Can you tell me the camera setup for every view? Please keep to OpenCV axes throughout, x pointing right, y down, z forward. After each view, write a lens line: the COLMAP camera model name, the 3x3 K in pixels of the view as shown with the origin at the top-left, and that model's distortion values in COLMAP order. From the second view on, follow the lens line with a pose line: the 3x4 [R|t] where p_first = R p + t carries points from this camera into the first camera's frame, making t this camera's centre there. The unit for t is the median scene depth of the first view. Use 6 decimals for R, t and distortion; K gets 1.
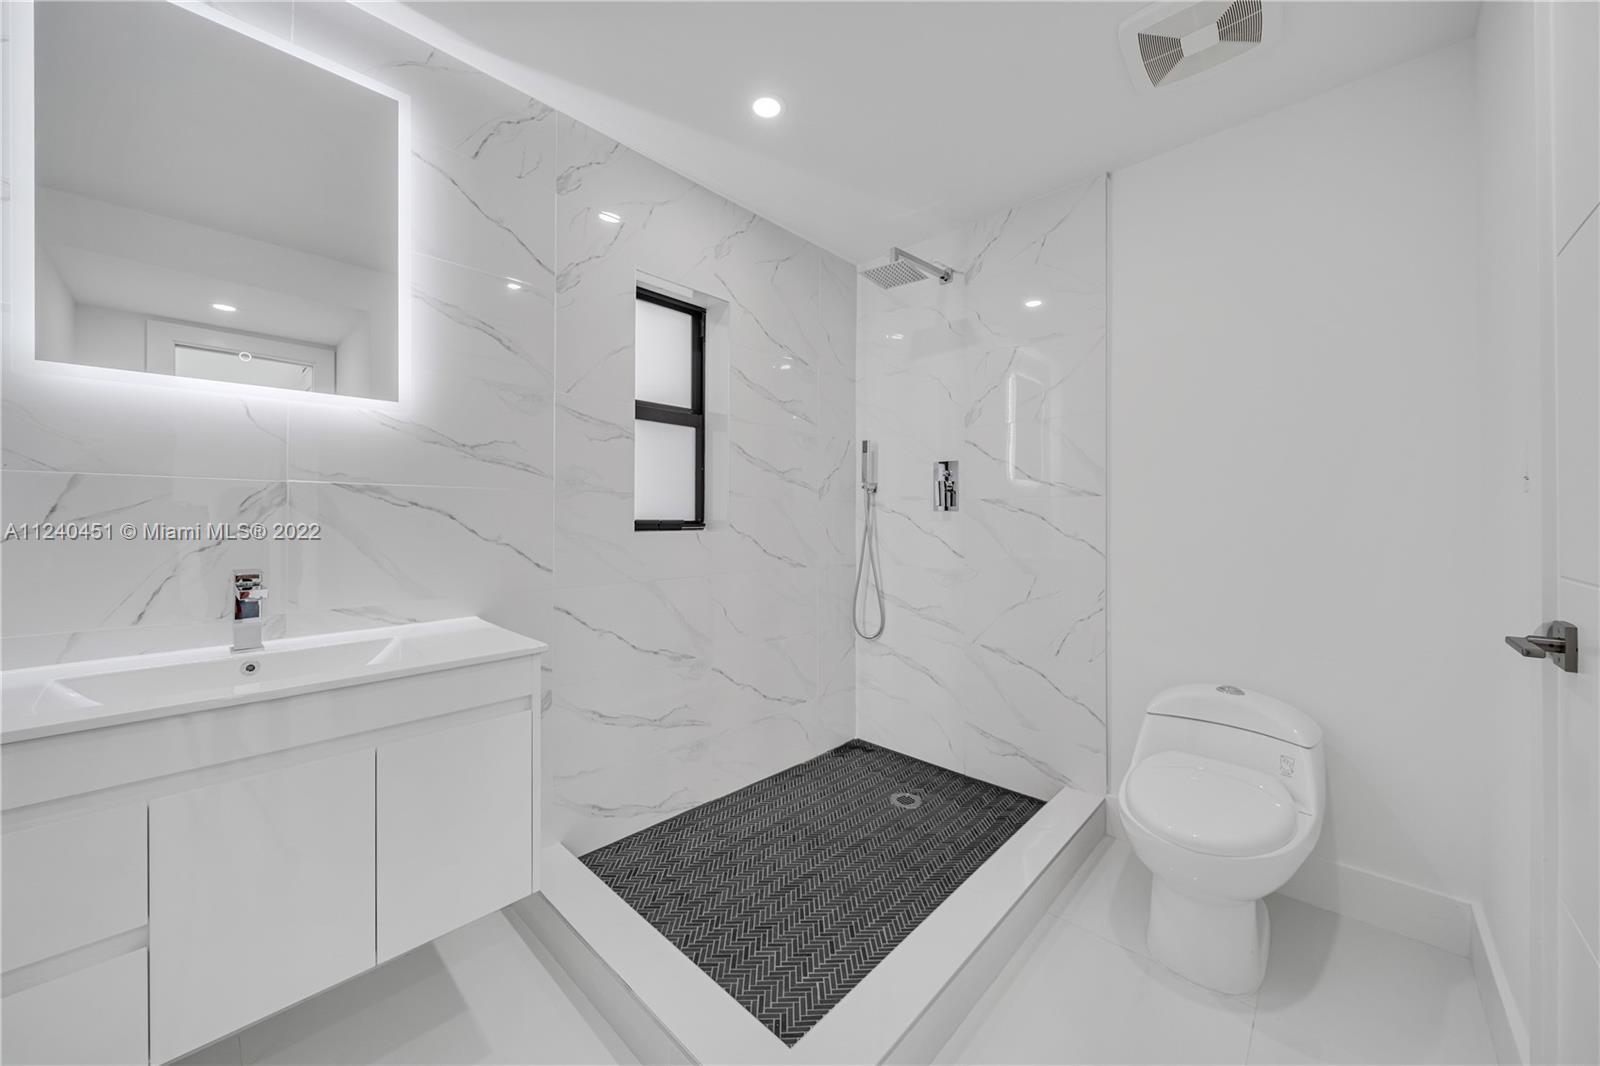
lens RADIAL K [[574.6, 0, 805.7], [0, 574.6, 518.2], [0, 0, 1]] dist [-0.002865, -0.000033]
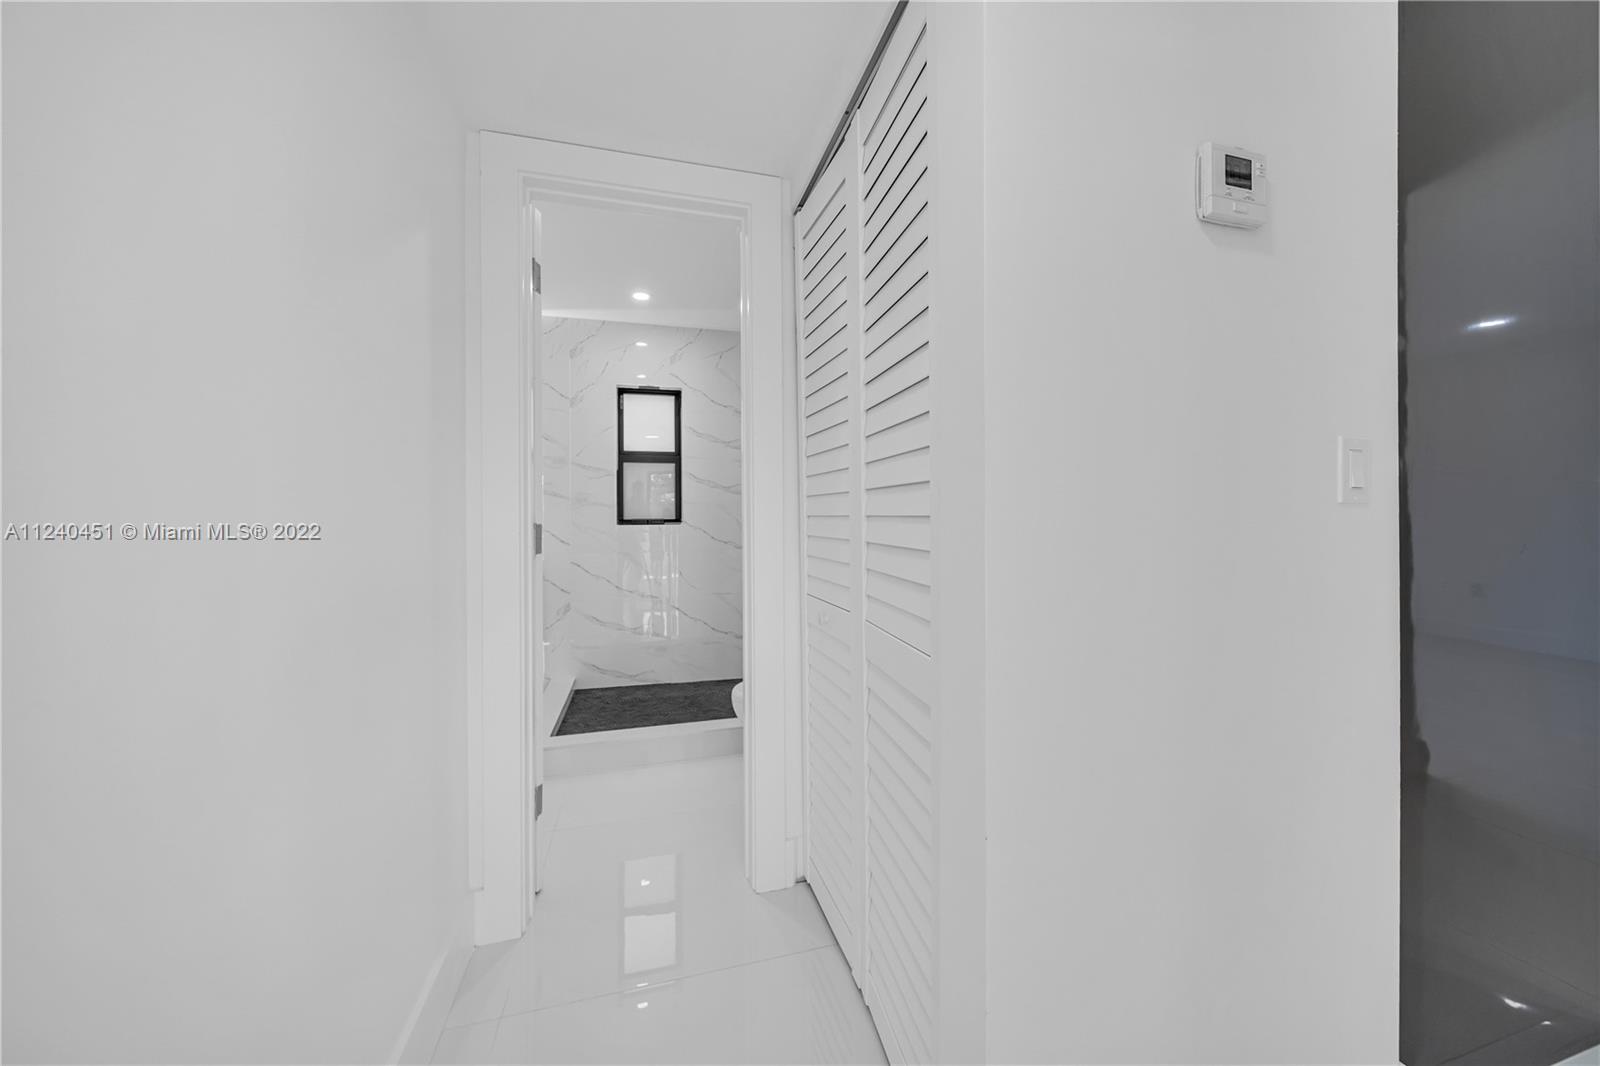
lens RADIAL K [[592.9, 0, 807.3], [0, 592.9, 520.7], [0, 0, 1]] dist [0.002153, 0.000085]
pose [[0.857465, -0.010171, -0.514443, 1.257123], [0.012313, 0.999924, 0.000754, 0.014787], [0.514396, -0.006981, 0.857524, -0.345323]]
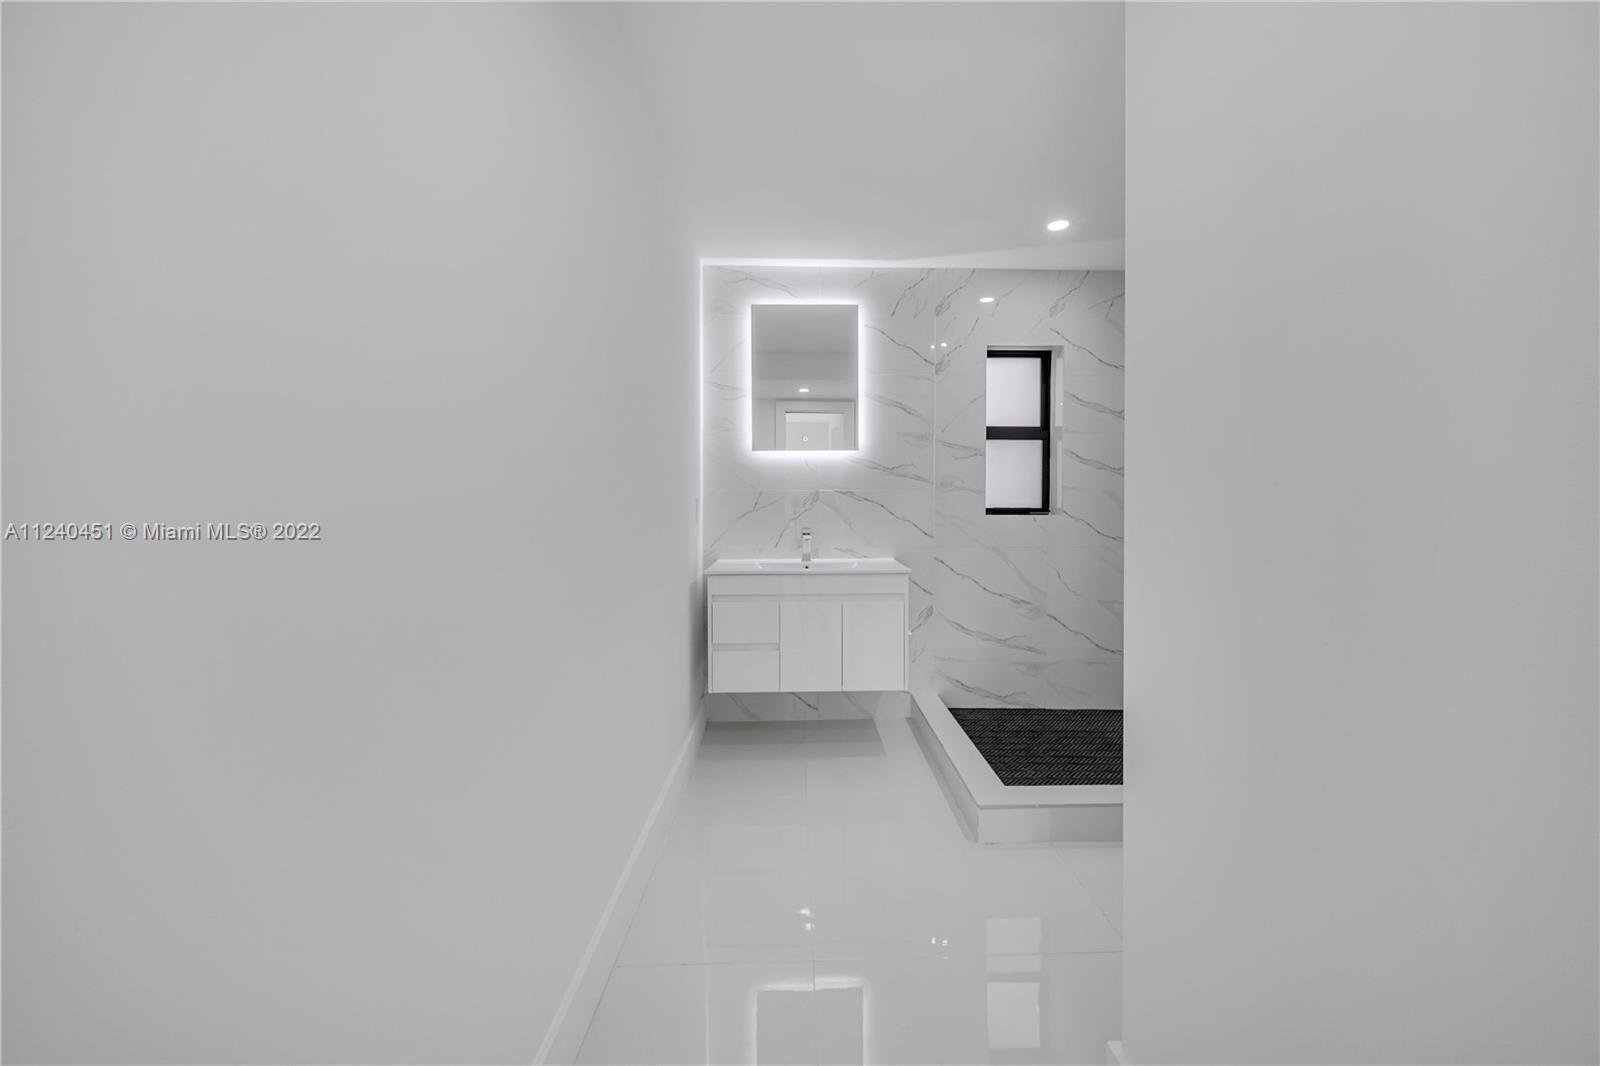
lens RADIAL K [[574.6, 0, 805.7], [0, 574.6, 518.2], [0, 0, 1]] dist [-0.002865, -0.000033]
pose [[0.697696, 0.009130, -0.716336, 0.488585], [0.001561, 0.999897, 0.014265, 0.009627], [0.716393, -0.011070, 0.697609, -0.444803]]
